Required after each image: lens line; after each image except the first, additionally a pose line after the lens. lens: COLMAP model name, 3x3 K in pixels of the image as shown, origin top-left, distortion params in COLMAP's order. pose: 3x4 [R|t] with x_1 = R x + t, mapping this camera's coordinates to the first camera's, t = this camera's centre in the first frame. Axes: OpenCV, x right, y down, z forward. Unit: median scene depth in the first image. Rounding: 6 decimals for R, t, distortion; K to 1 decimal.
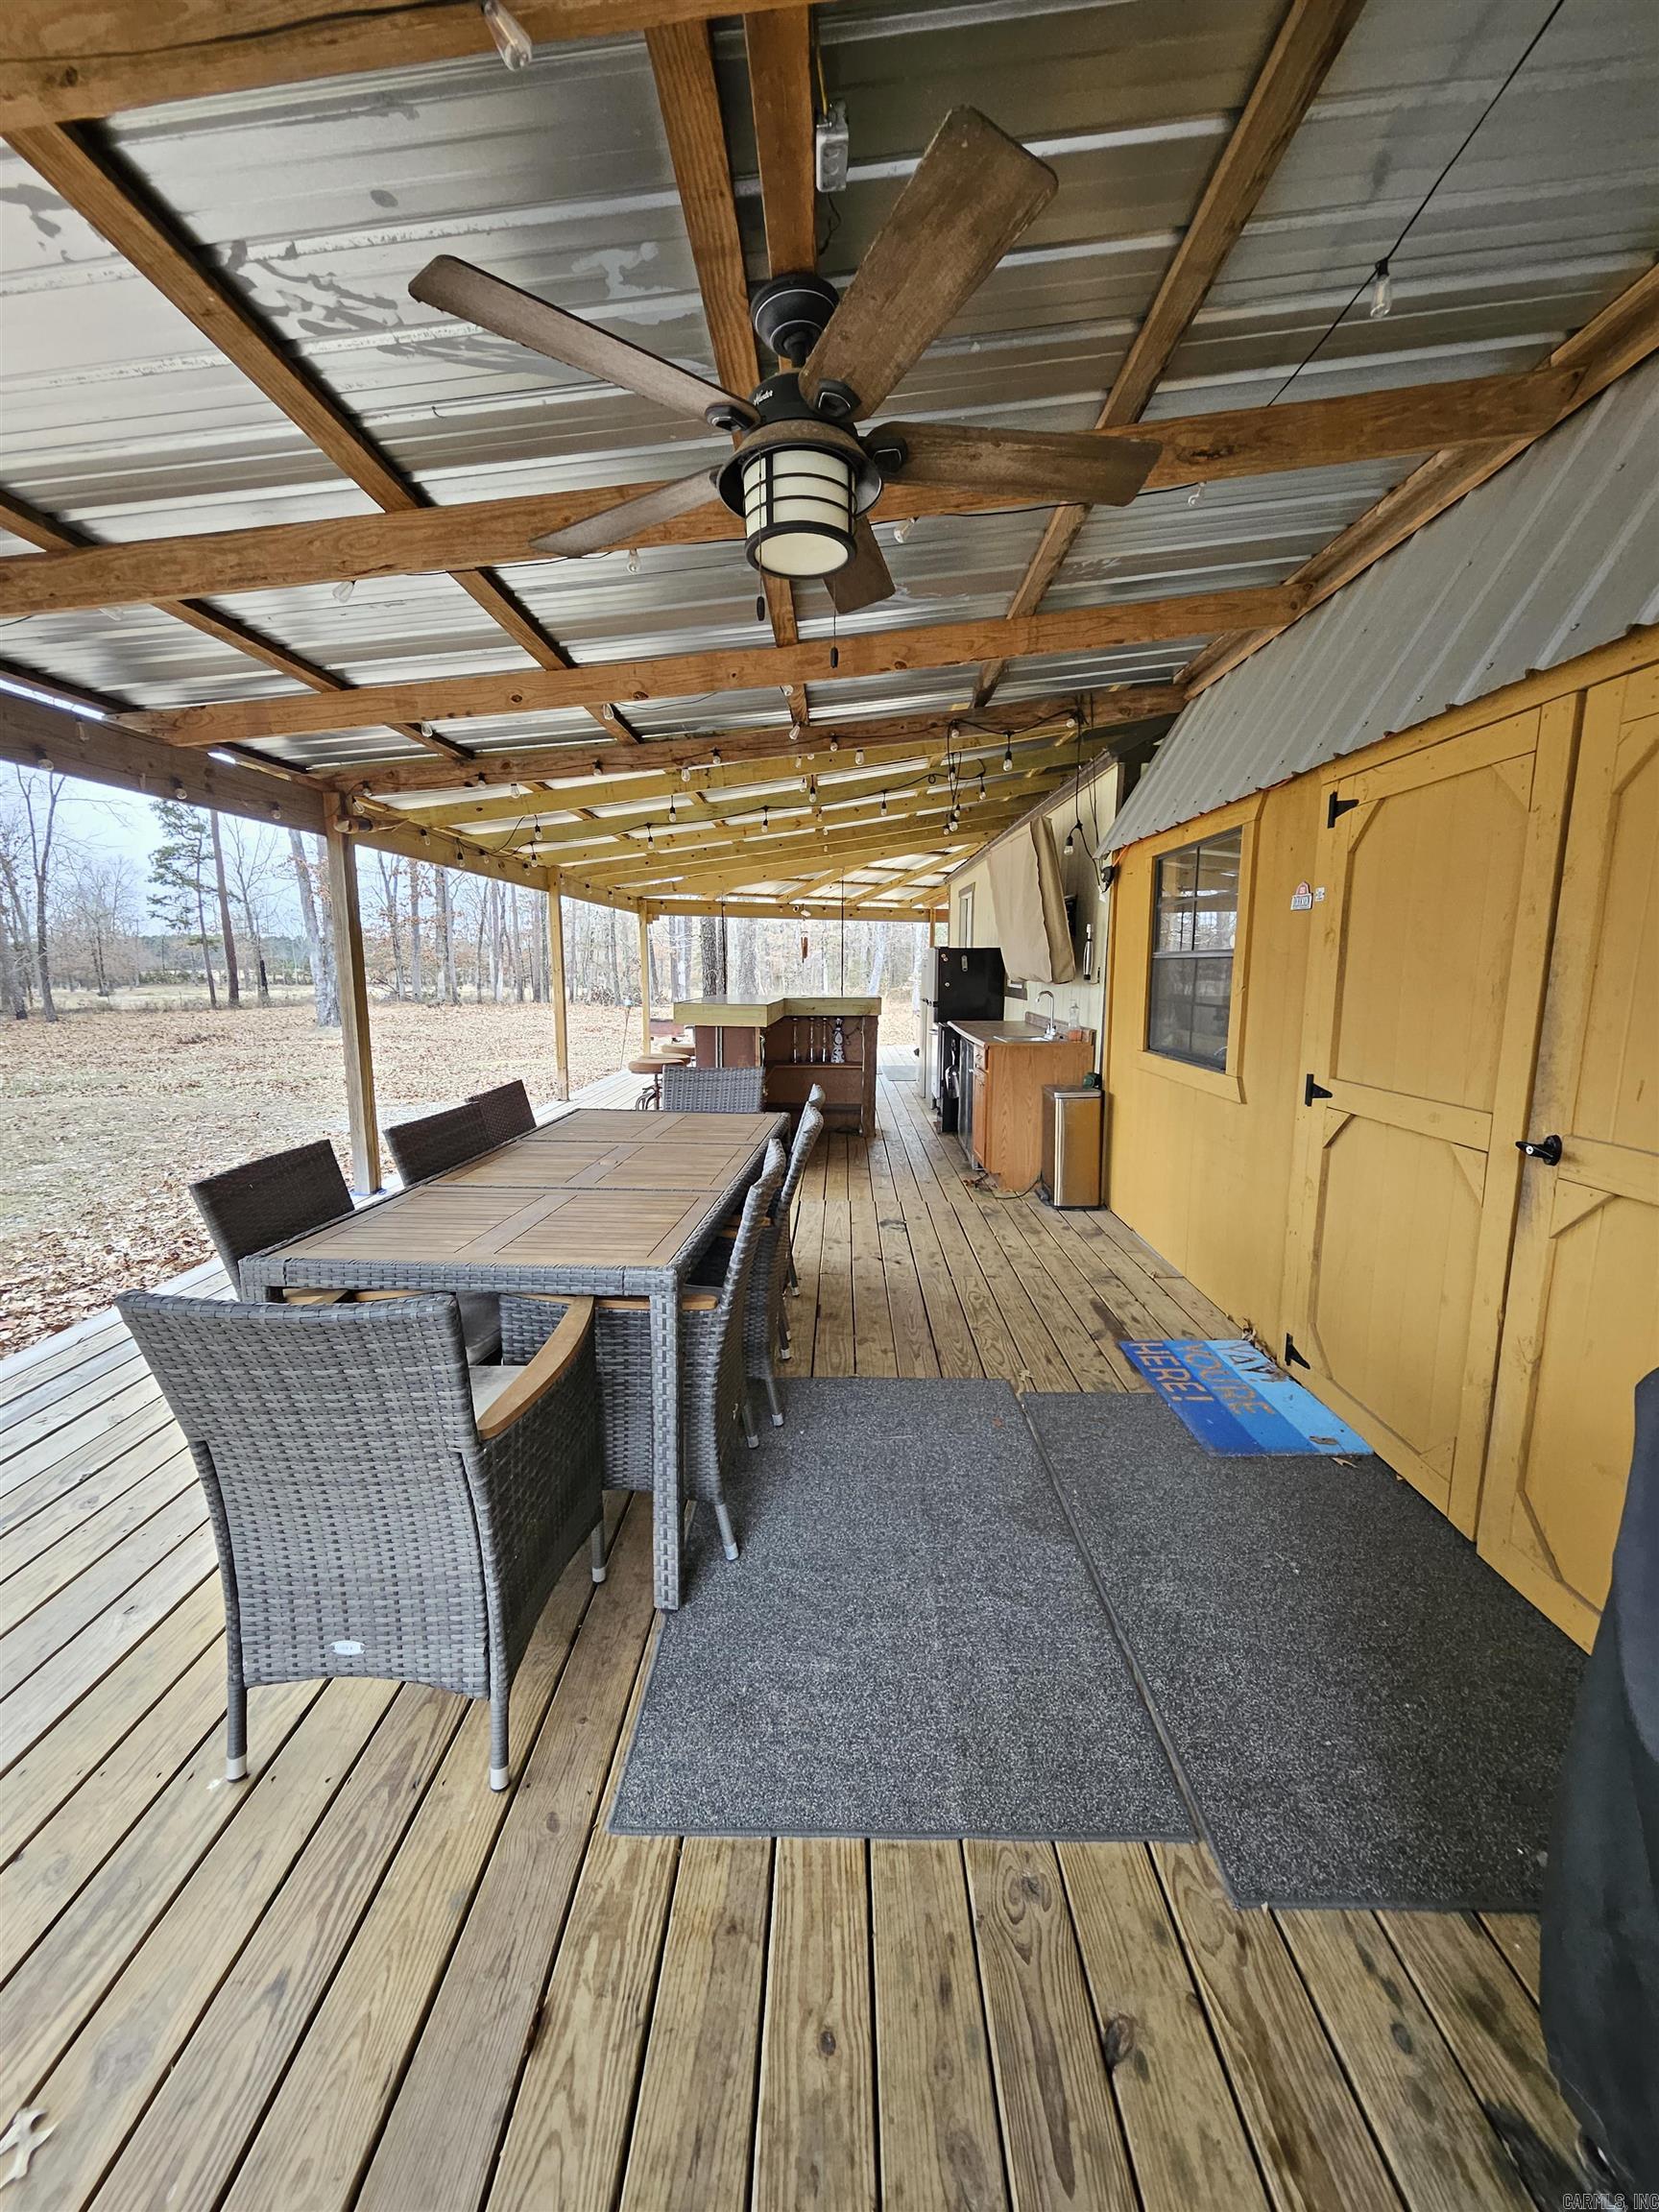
lens RADIAL K [[866.3, 0, 822.1], [0, 866.3, 1100.1], [0, 0, 1]] dist [0.003243, -0.001331]
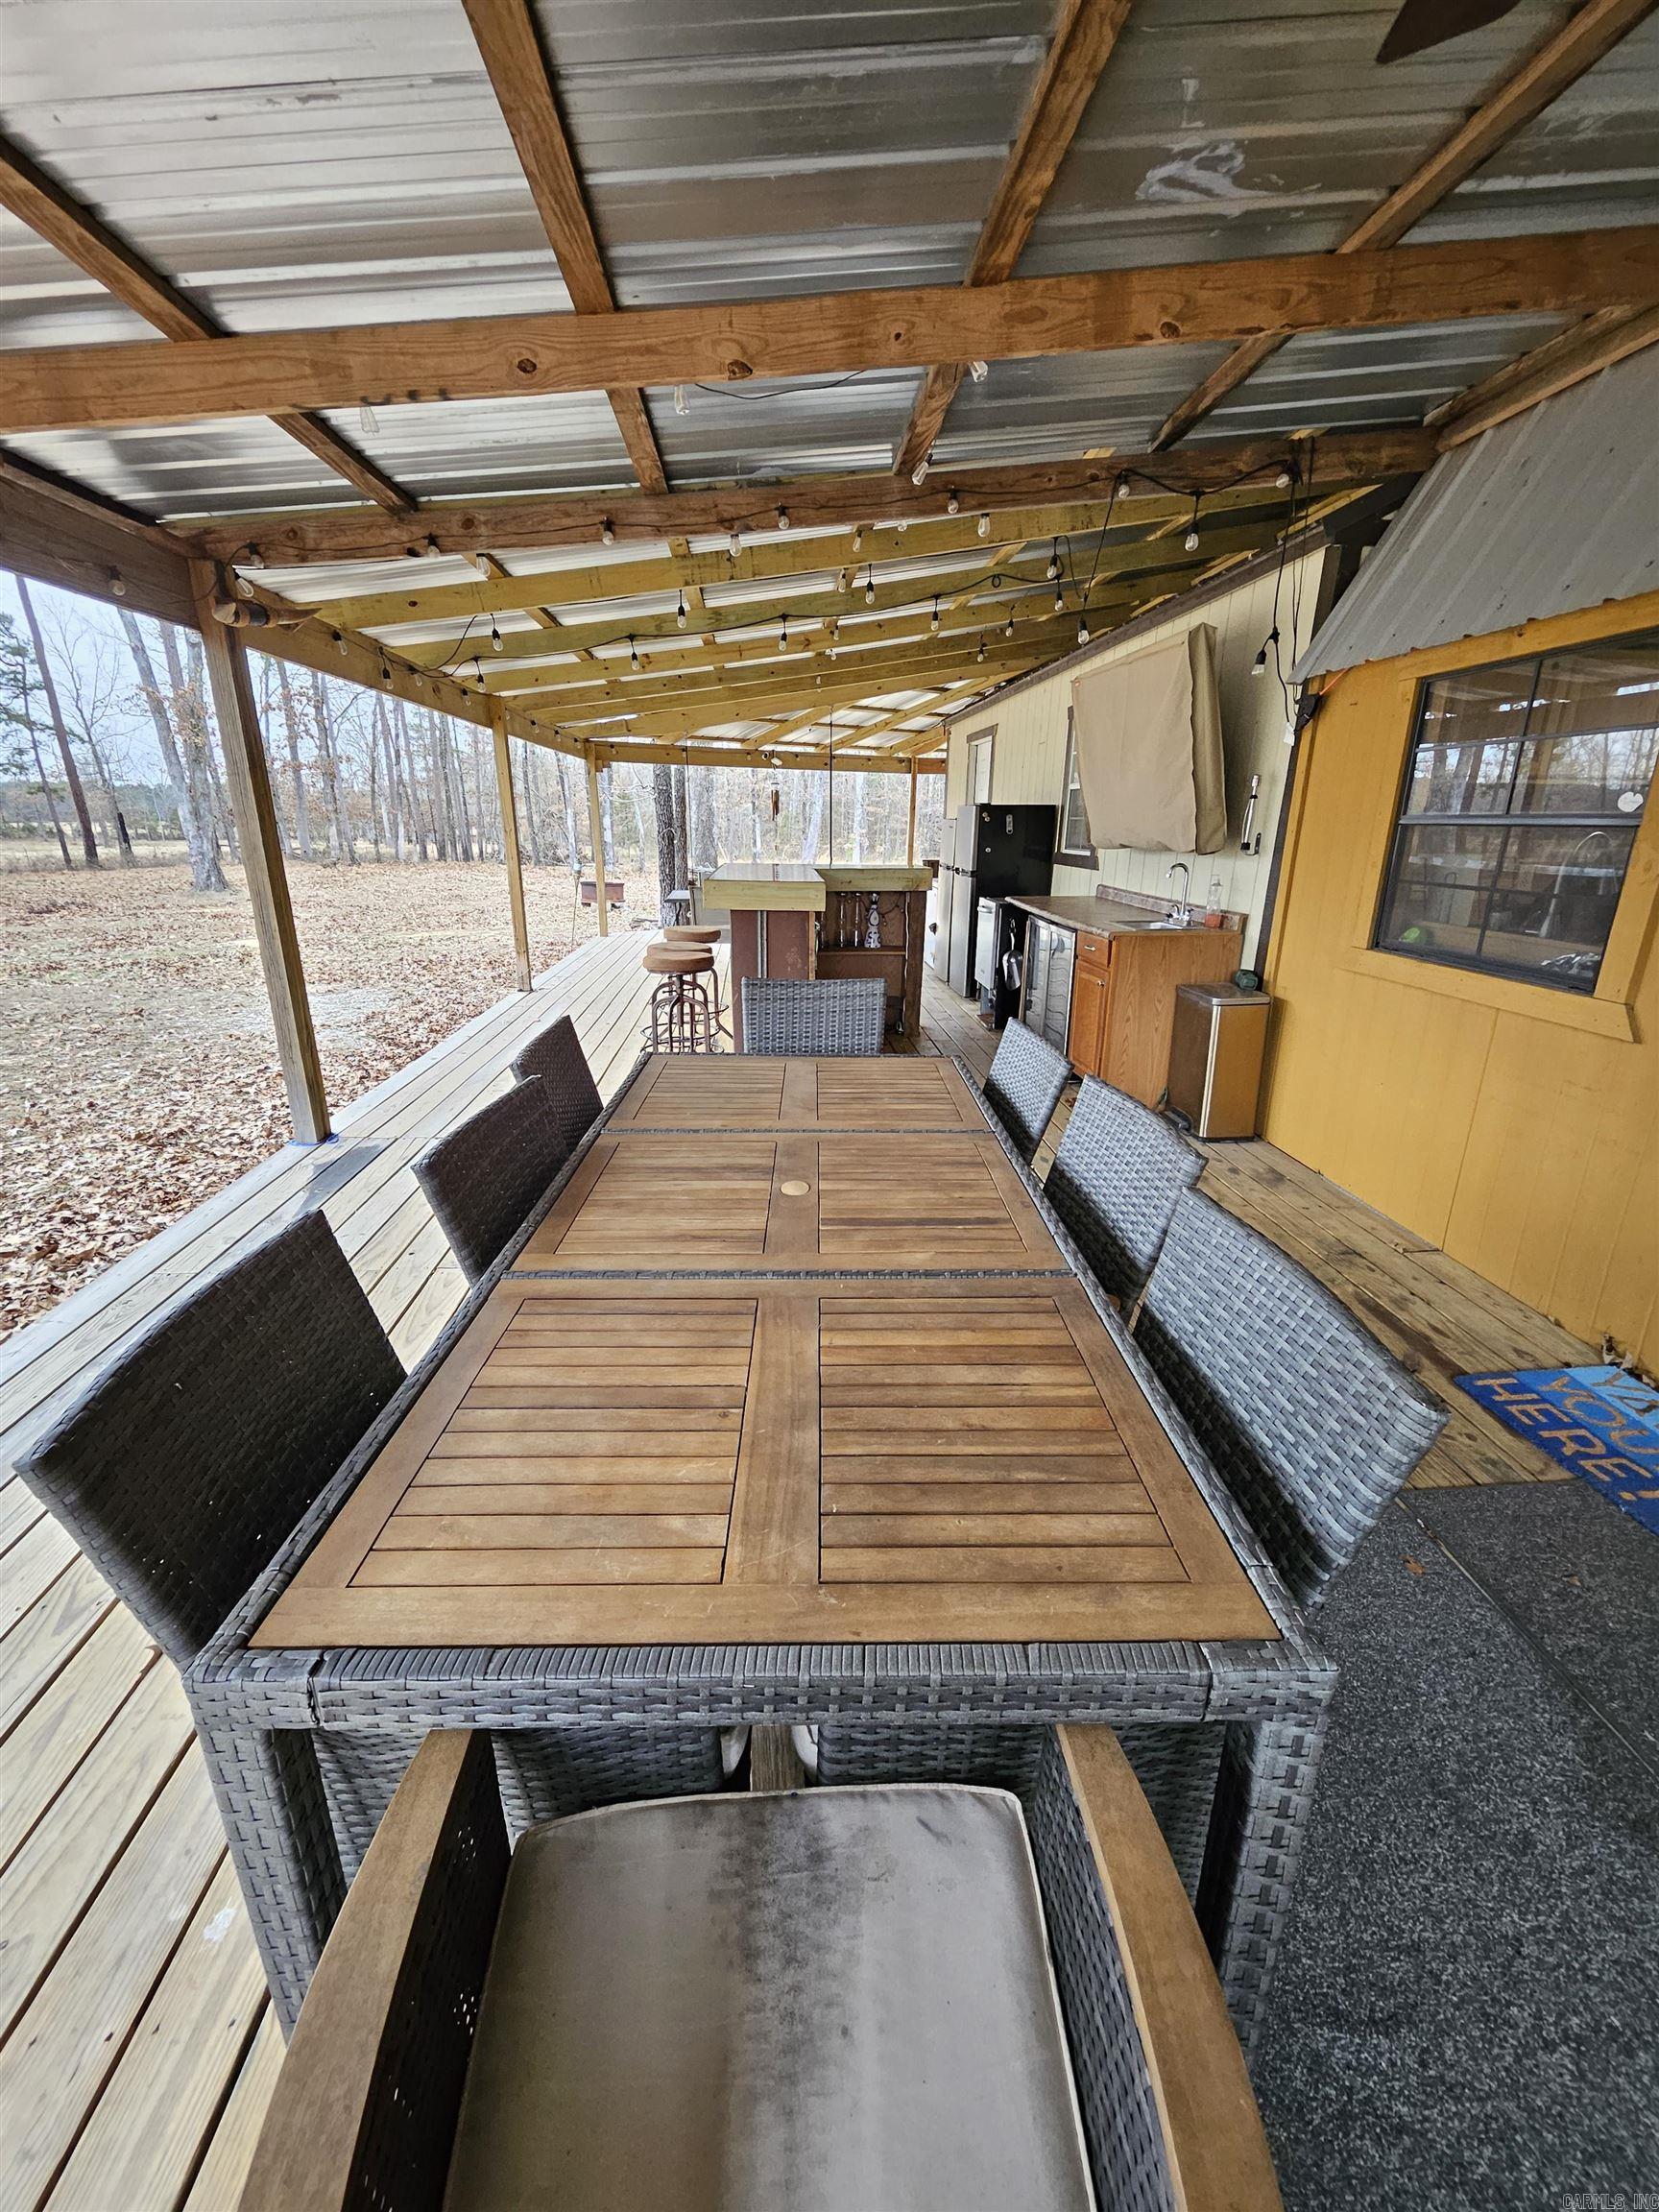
lens RADIAL K [[866.3, 0, 820.3], [0, 866.3, 1097.0], [0, 0, 1]] dist [0.003243, -0.001331]
pose [[0.996201, -0.023288, 0.083916, -0.158327], [0.010049, 0.987885, 0.154863, -0.046056], [-0.086505, -0.153431, 0.984366, 0.241443]]
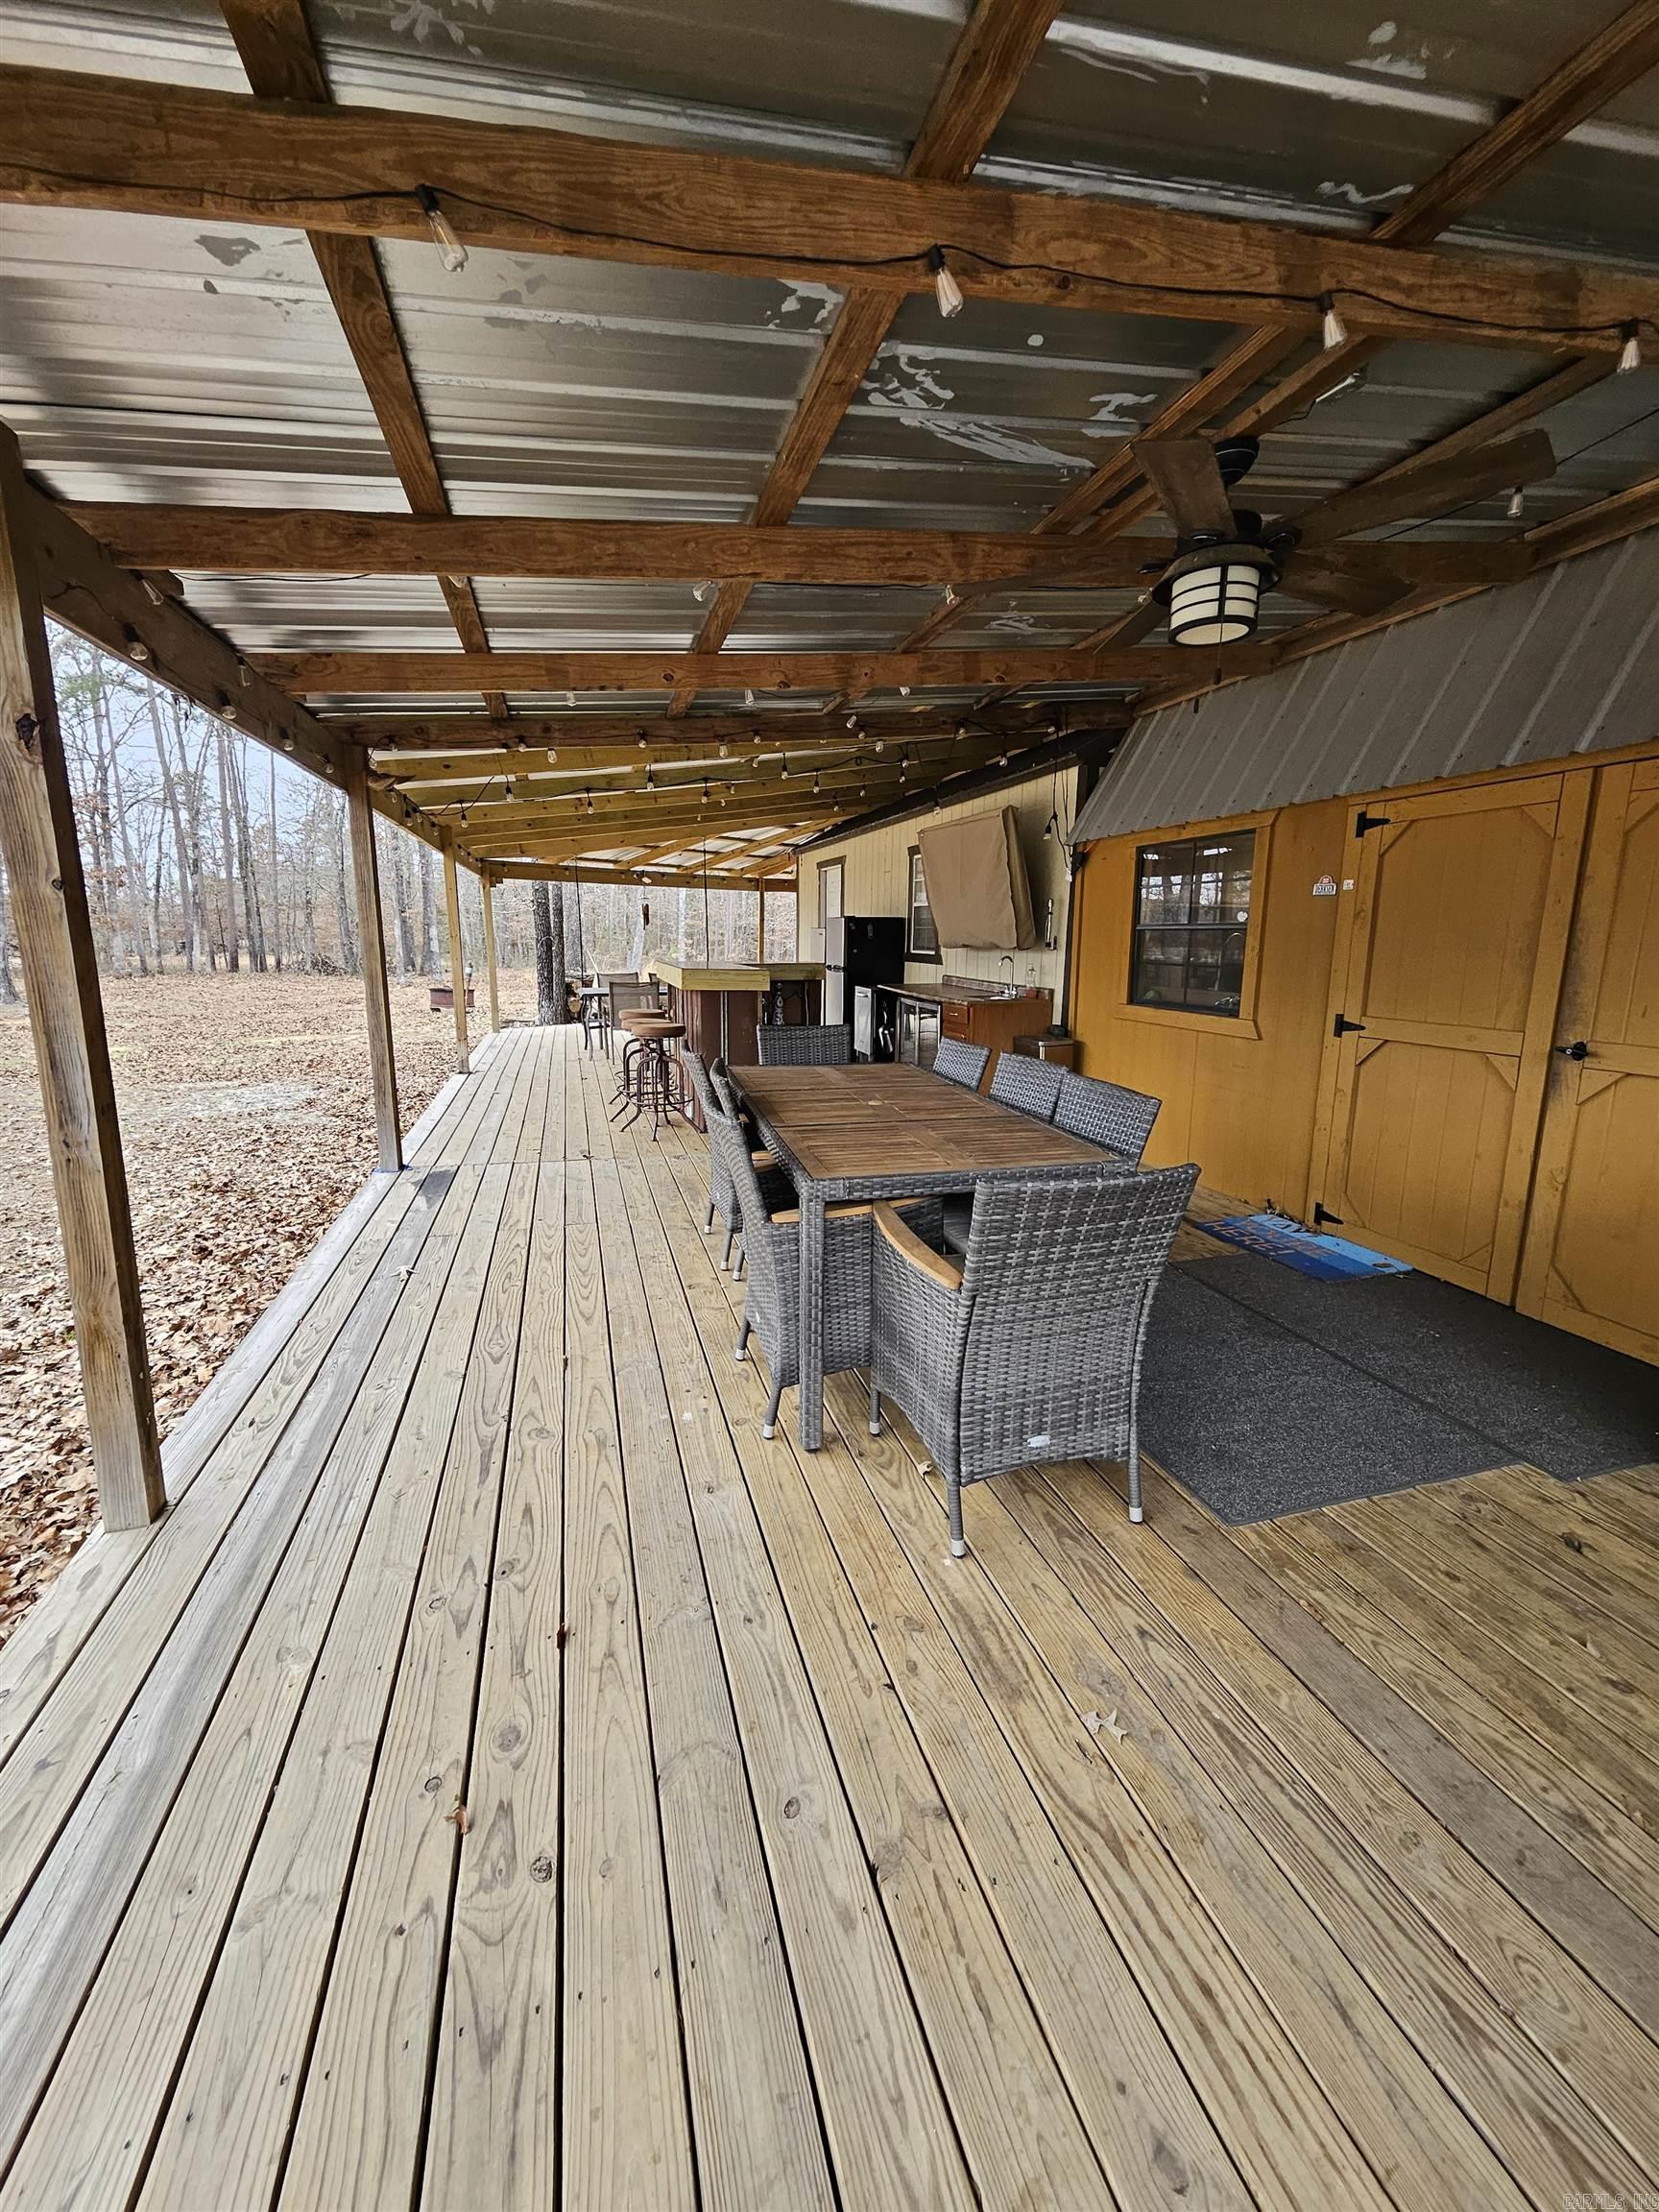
lens RADIAL K [[866.3, 0, 818.6], [0, 866.3, 1096.7], [0, 0, 1]] dist [0.003243, -0.001331]
pose [[0.955330, -0.049156, 0.291423, -0.375350], [0.039545, 0.998465, 0.038782, 0.008849], [-0.292882, -0.025525, 0.955808, -0.053006]]
